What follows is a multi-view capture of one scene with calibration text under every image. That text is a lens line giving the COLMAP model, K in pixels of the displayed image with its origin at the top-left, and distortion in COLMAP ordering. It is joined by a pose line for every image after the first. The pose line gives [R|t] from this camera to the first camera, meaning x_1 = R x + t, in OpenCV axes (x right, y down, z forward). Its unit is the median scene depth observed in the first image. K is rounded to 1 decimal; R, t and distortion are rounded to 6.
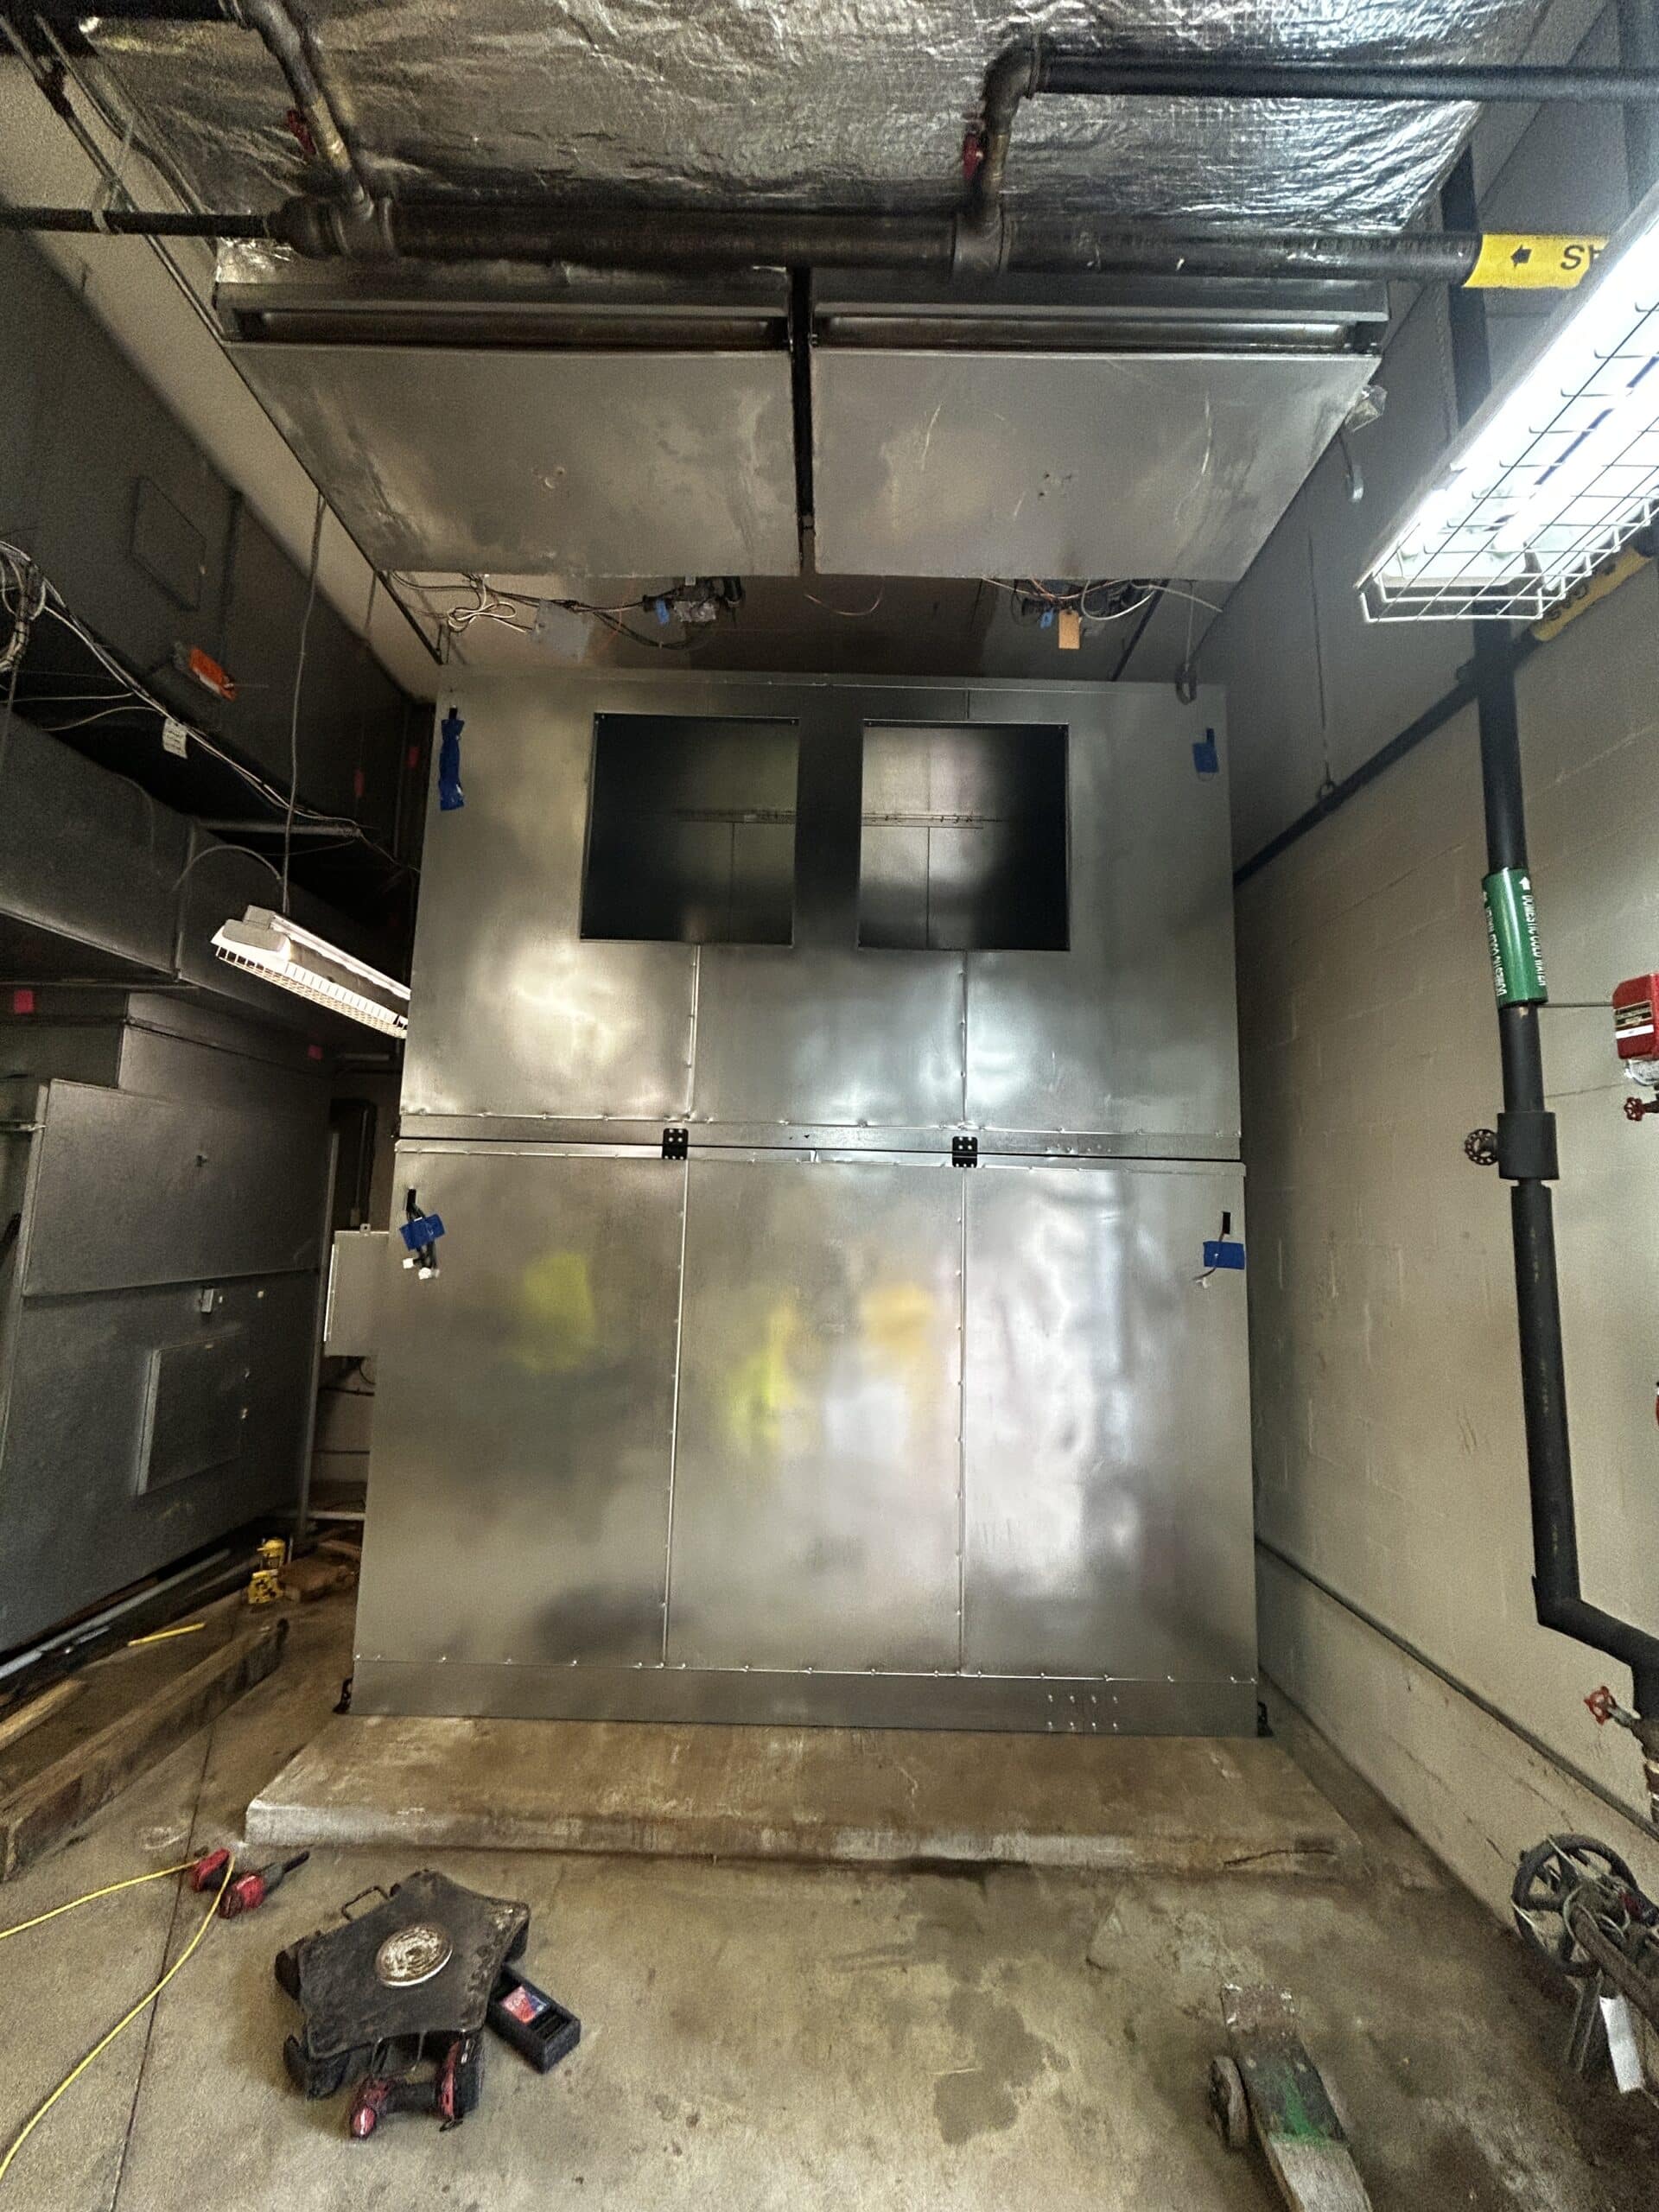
lens RADIAL K [[898.8, 0, 827.2], [0, 898.8, 1104.6], [0, 0, 1]] dist [-0.002440, -0.000226]
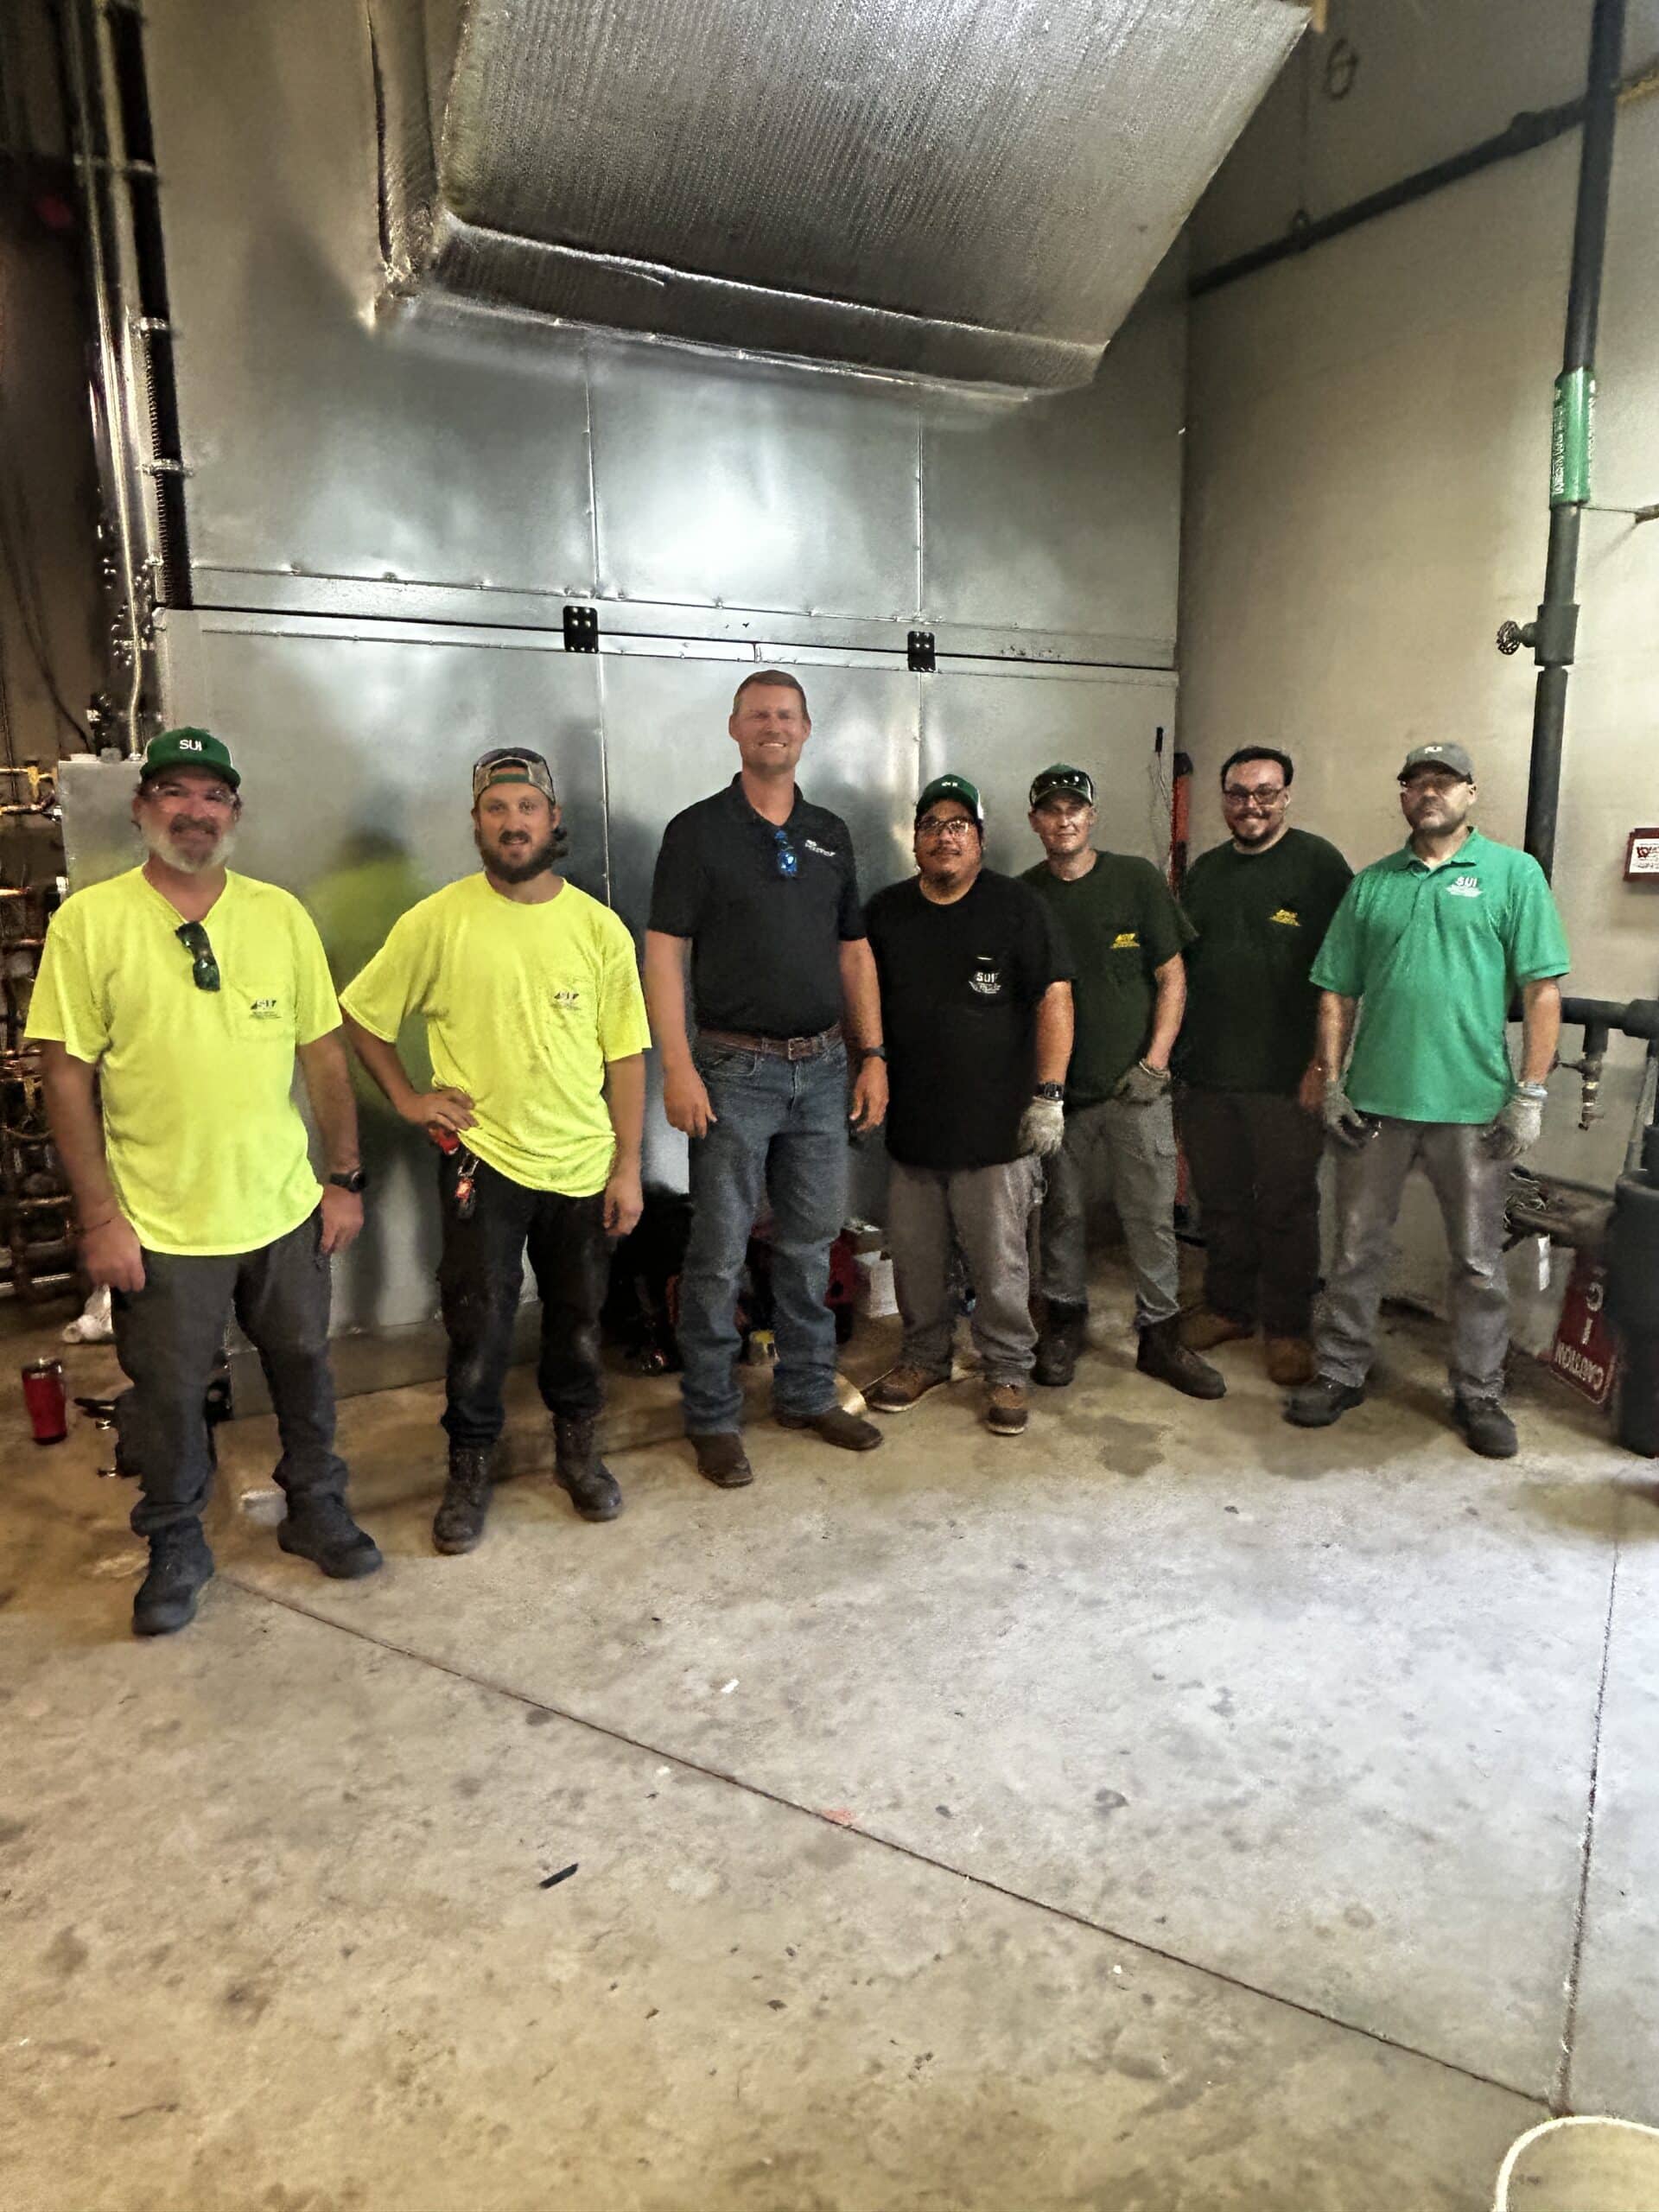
lens RADIAL K [[1376.4, 0, 842.0], [0, 1376.4, 1106.6], [0, 0, 1]] dist [-0.015780, -0.002191]
pose [[0.871141, -0.132195, 0.472903, -0.917917], [-0.026778, 0.948856, 0.314571, 0.089937], [-0.490302, -0.286700, 0.823047, -0.179869]]
